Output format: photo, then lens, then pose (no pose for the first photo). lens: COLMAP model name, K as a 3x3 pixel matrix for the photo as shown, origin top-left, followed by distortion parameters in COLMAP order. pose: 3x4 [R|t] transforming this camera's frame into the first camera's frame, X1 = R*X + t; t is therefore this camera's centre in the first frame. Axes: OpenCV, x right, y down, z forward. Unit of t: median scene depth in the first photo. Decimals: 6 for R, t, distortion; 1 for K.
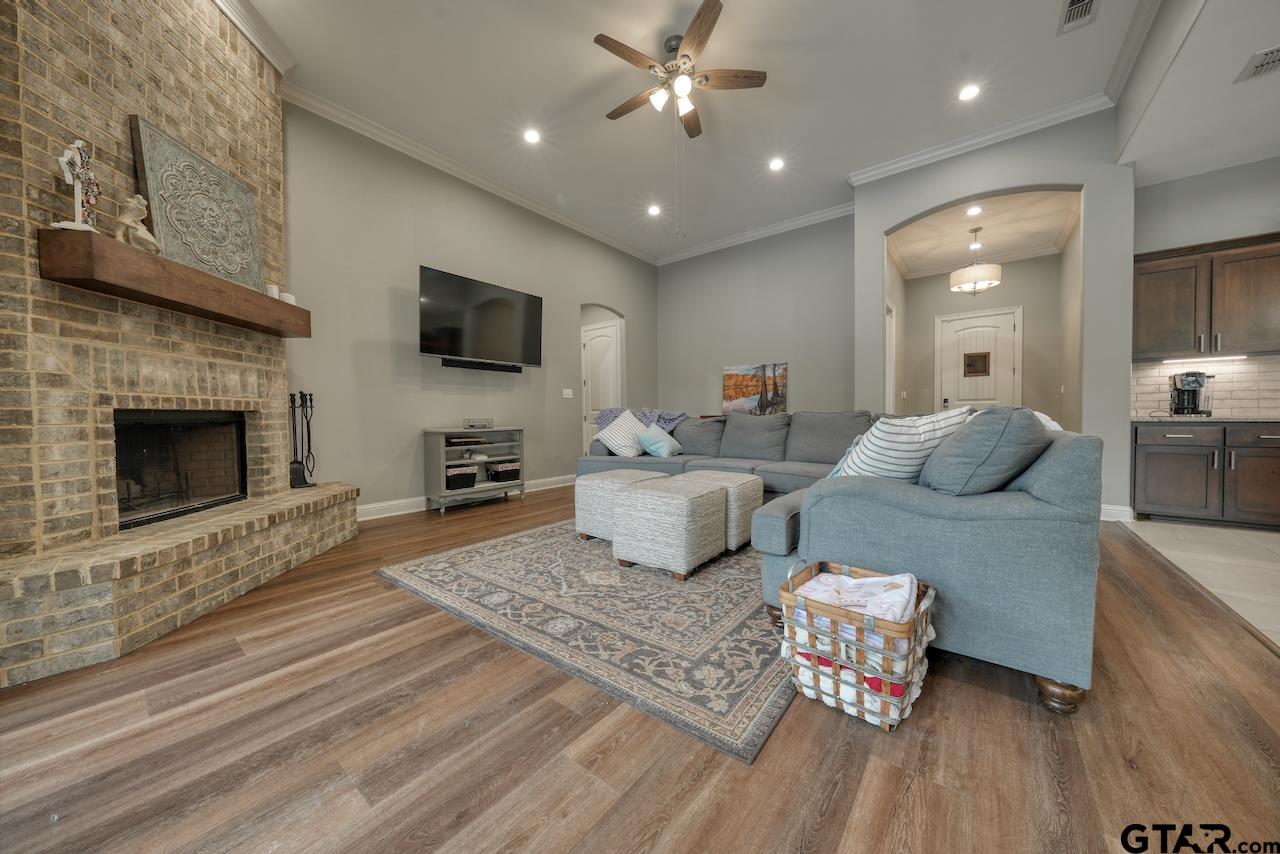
lens RADIAL K [[433.0, 0, 644.8], [0, 433.0, 425.2], [0, 0, 1]] dist [-0.004874, 0.001197]
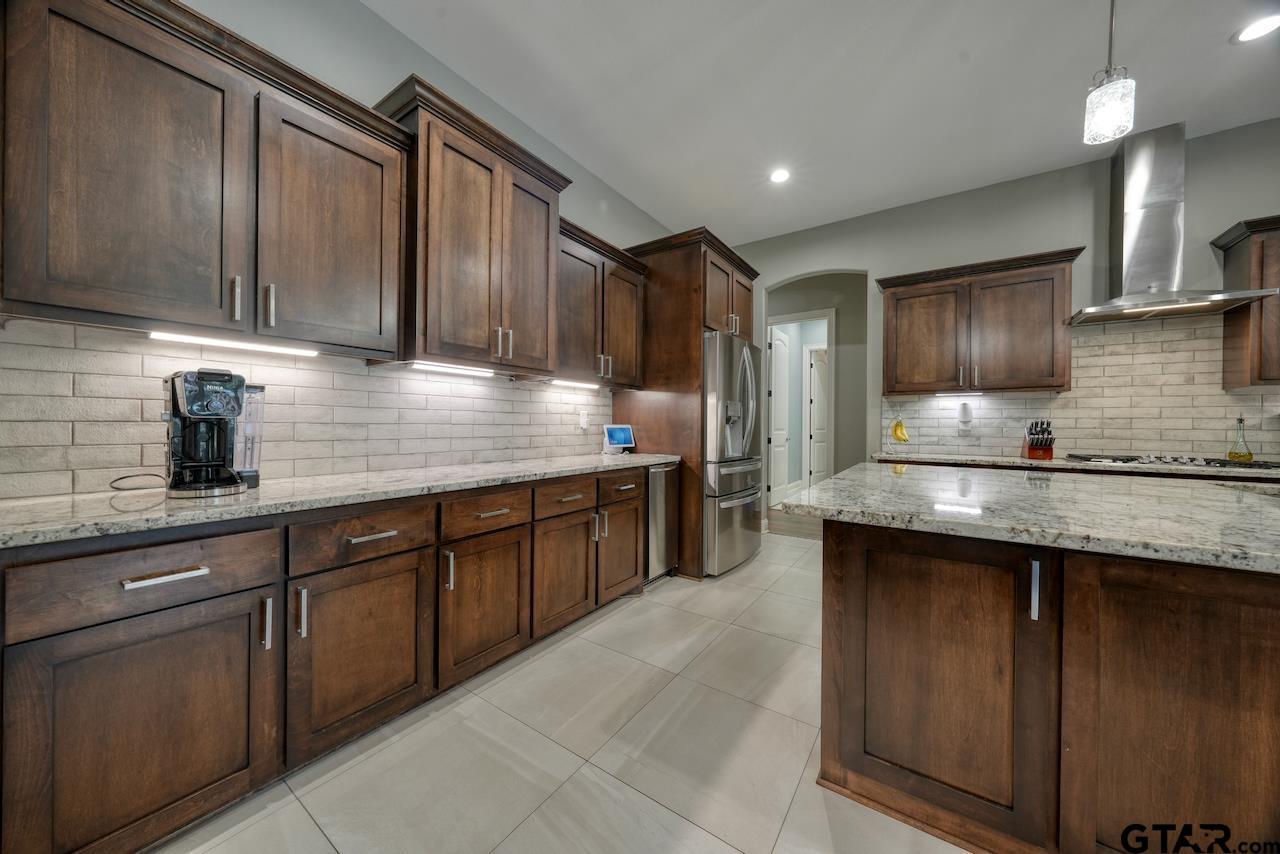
lens RADIAL K [[433.0, 0, 642.0], [0, 433.0, 426.1], [0, 0, 1]] dist [-0.004874, 0.001197]
pose [[-0.070714, 0.006500, 0.997475, 1.324756], [0.013077, 0.999899, -0.005589, -0.105613], [-0.997411, 0.012649, -0.070792, 1.001487]]
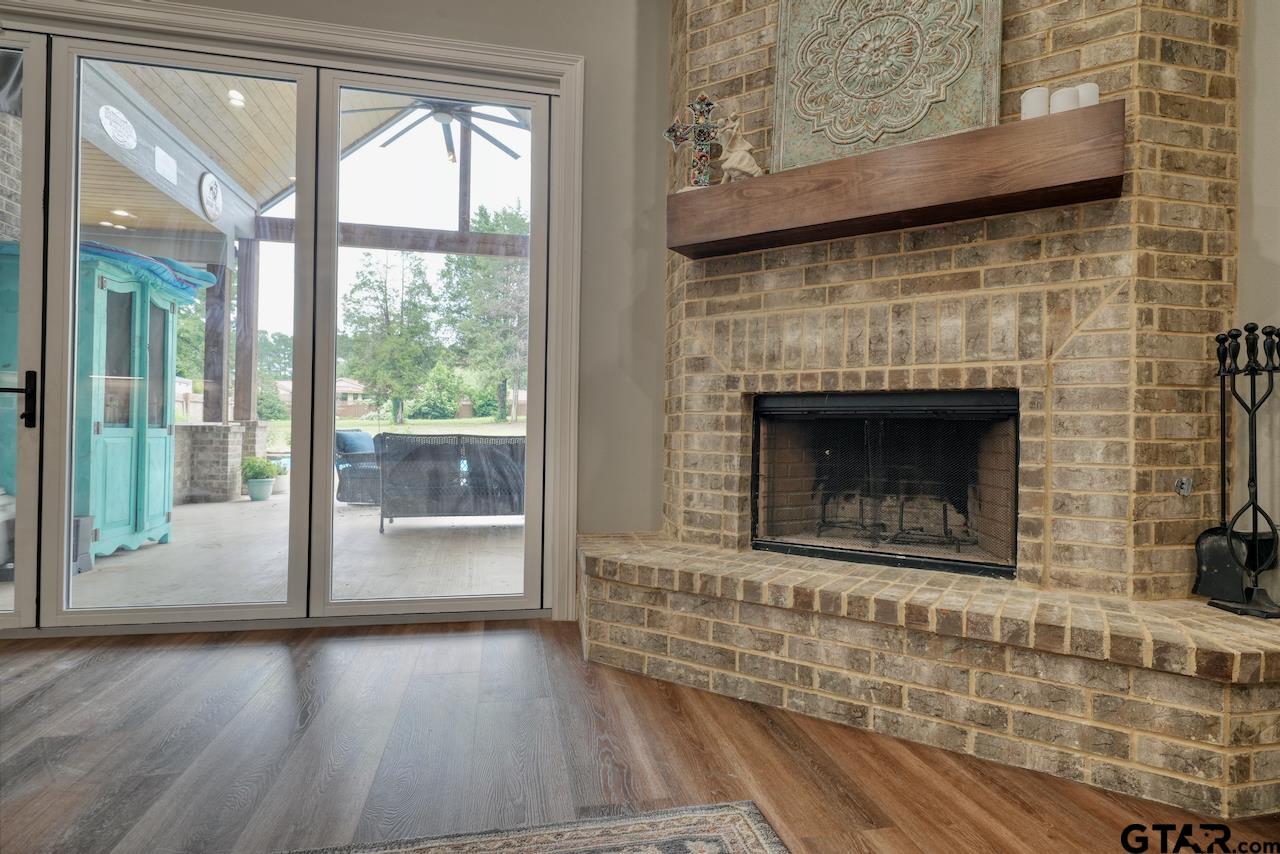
lens RADIAL K [[673.1, 0, 639.6], [0, 673.1, 425.5], [0, 0, 1]] dist [0.000066, 0.000699]
pose [[-0.648420, -0.004761, -0.761268, -0.131689], [-0.026724, 0.999506, 0.016511, 0.005812], [0.760814, 0.031050, -0.648227, 1.401726]]
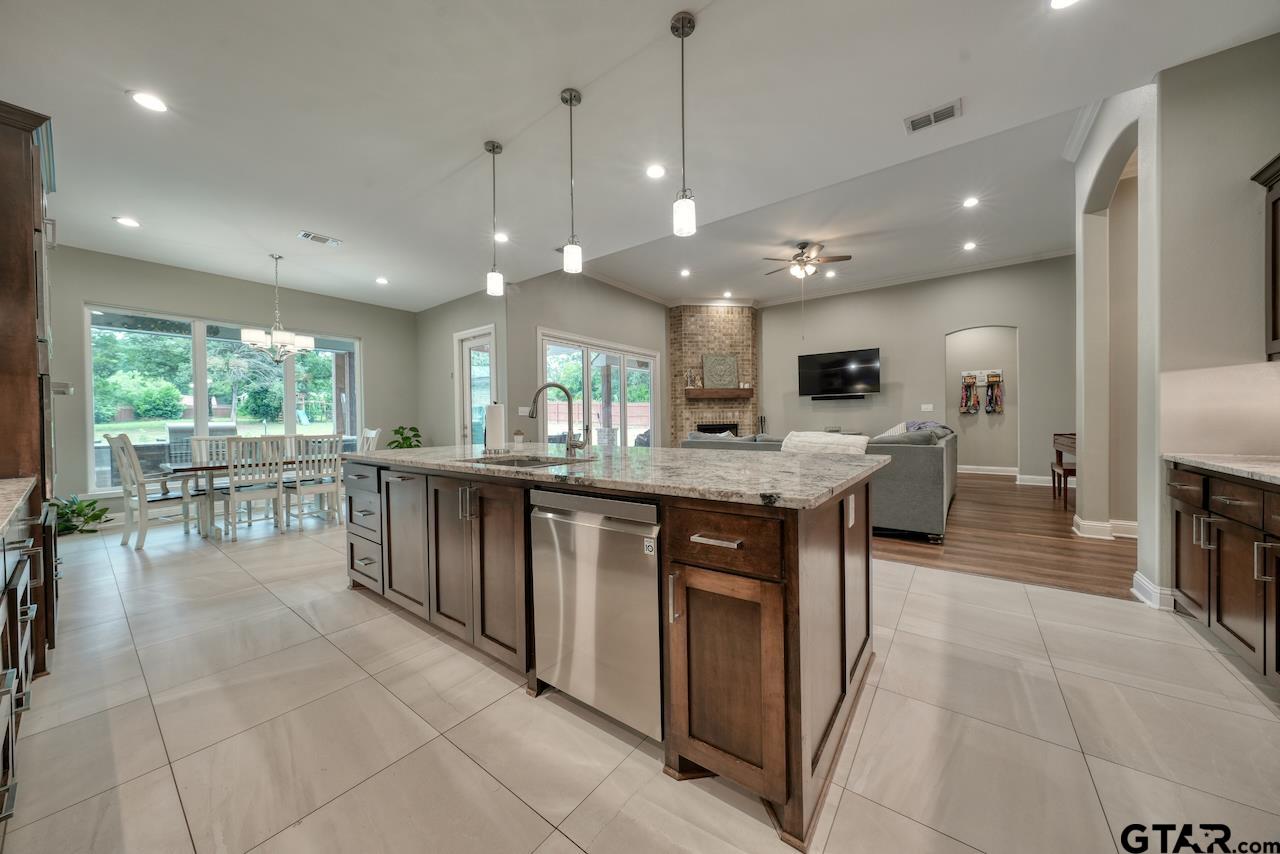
lens RADIAL K [[433.0, 0, 641.2], [0, 433.0, 425.1], [0, 0, 1]] dist [-0.004874, 0.001197]
pose [[0.023167, 0.022182, -0.999485, 2.671653], [-0.008636, 0.999721, 0.021987, -0.104974], [0.999694, 0.008122, 0.023352, 0.272993]]
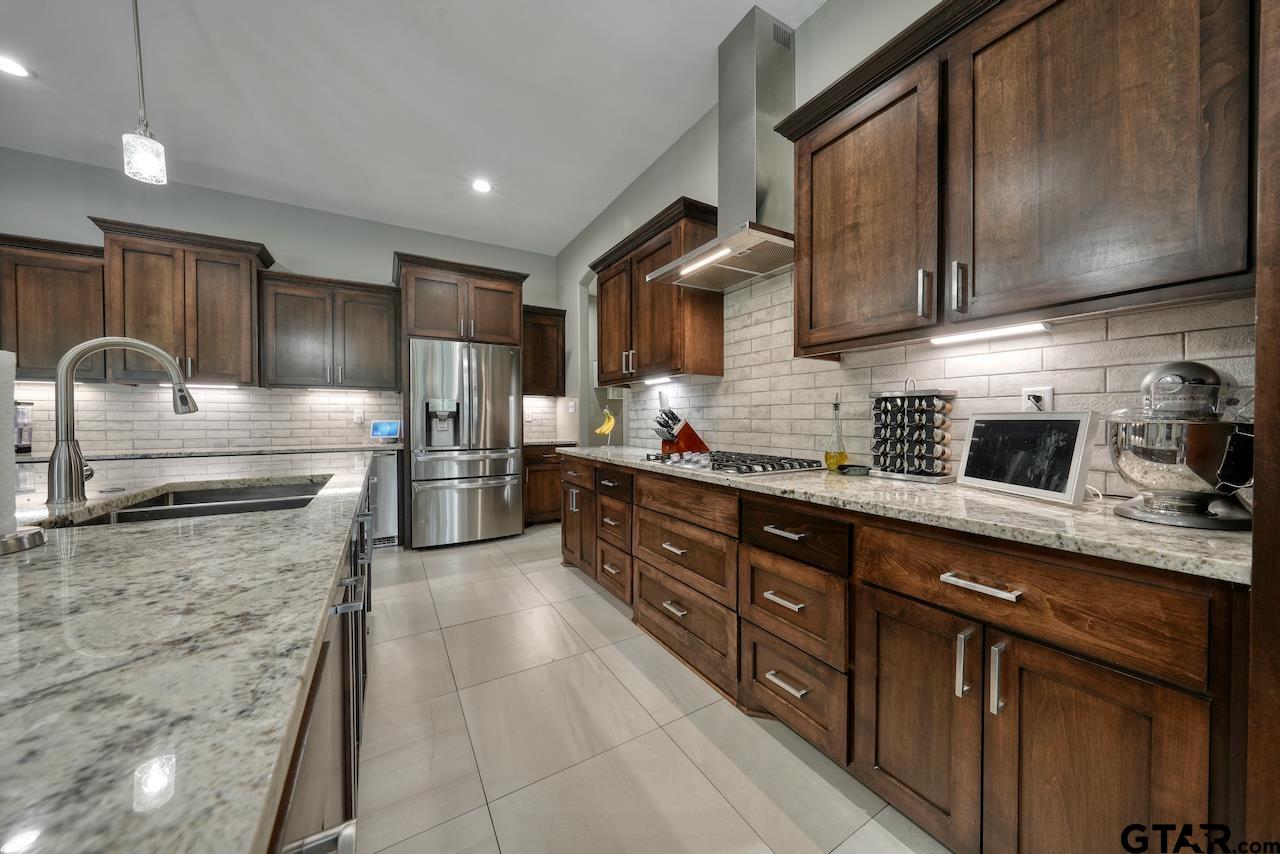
lens RADIAL K [[433.0, 0, 641.3], [0, 433.0, 424.3], [0, 0, 1]] dist [-0.004874, 0.001197]
pose [[0.356761, -0.002026, 0.934193, 1.473332], [0.017288, 0.999841, -0.004434, -0.075814], [-0.934036, 0.017732, 0.356740, -0.553416]]
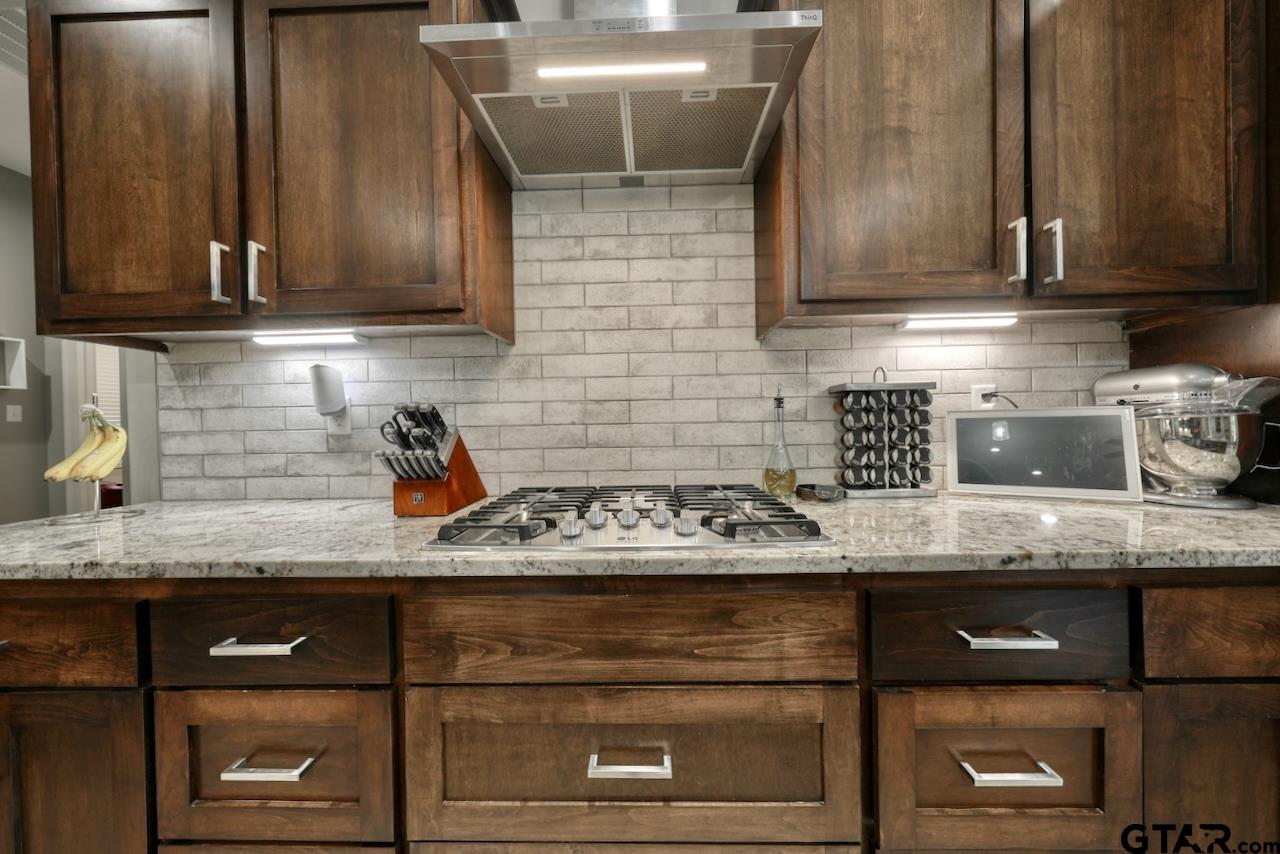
lens RADIAL K [[433.0, 0, 640.9], [0, 433.0, 425.6], [0, 0, 1]] dist [-0.004874, 0.001197]
pose [[-0.602085, 0.016064, 0.798270, 1.997629], [0.041601, 0.999071, 0.011273, -0.089565], [-0.797347, 0.039996, -0.602194, -0.152023]]
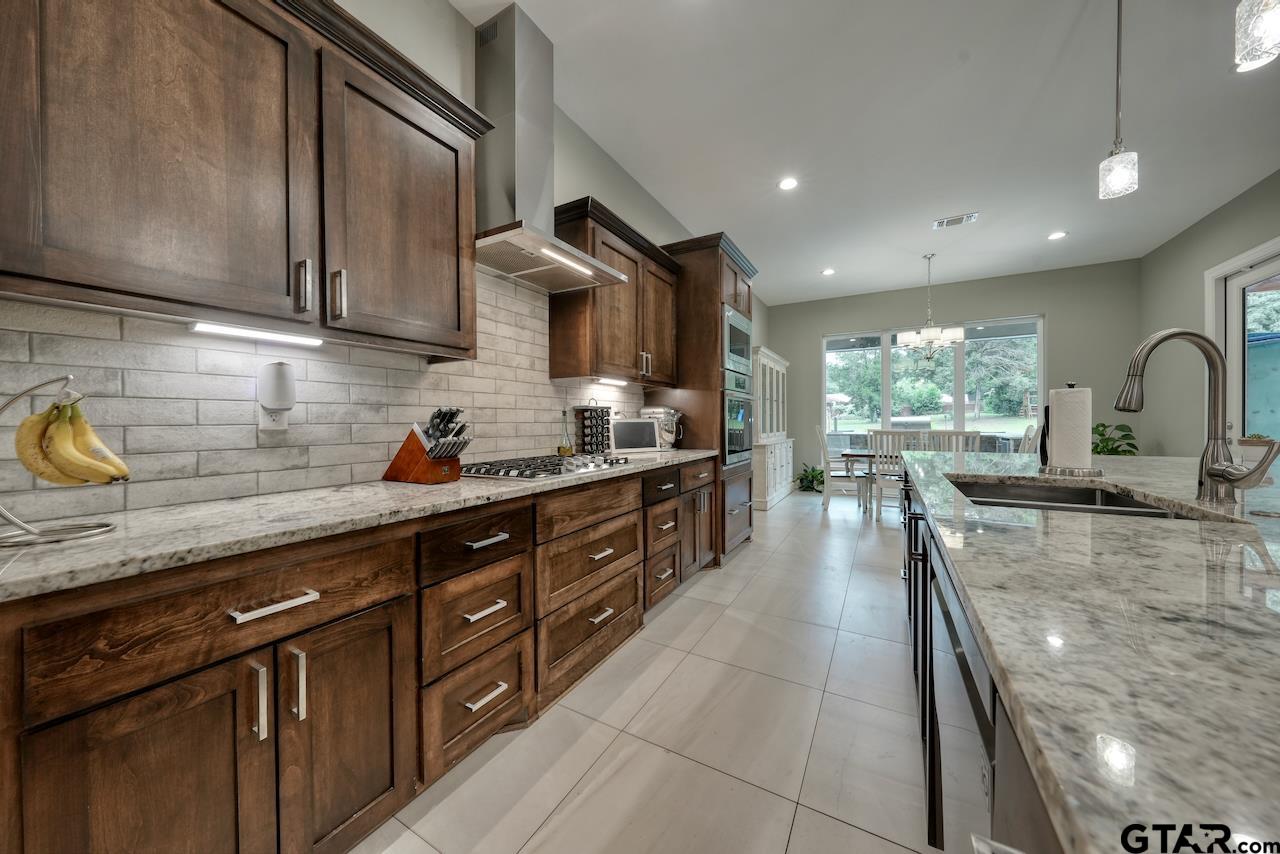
lens RADIAL K [[433.0, 0, 641.6], [0, 433.0, 425.5], [0, 0, 1]] dist [-0.004874, 0.001197]
pose [[-0.987847, 0.017943, -0.154389, 2.293191], [0.013150, 0.999401, 0.032016, -0.105922], [0.154871, 0.029596, -0.987491, 0.466947]]
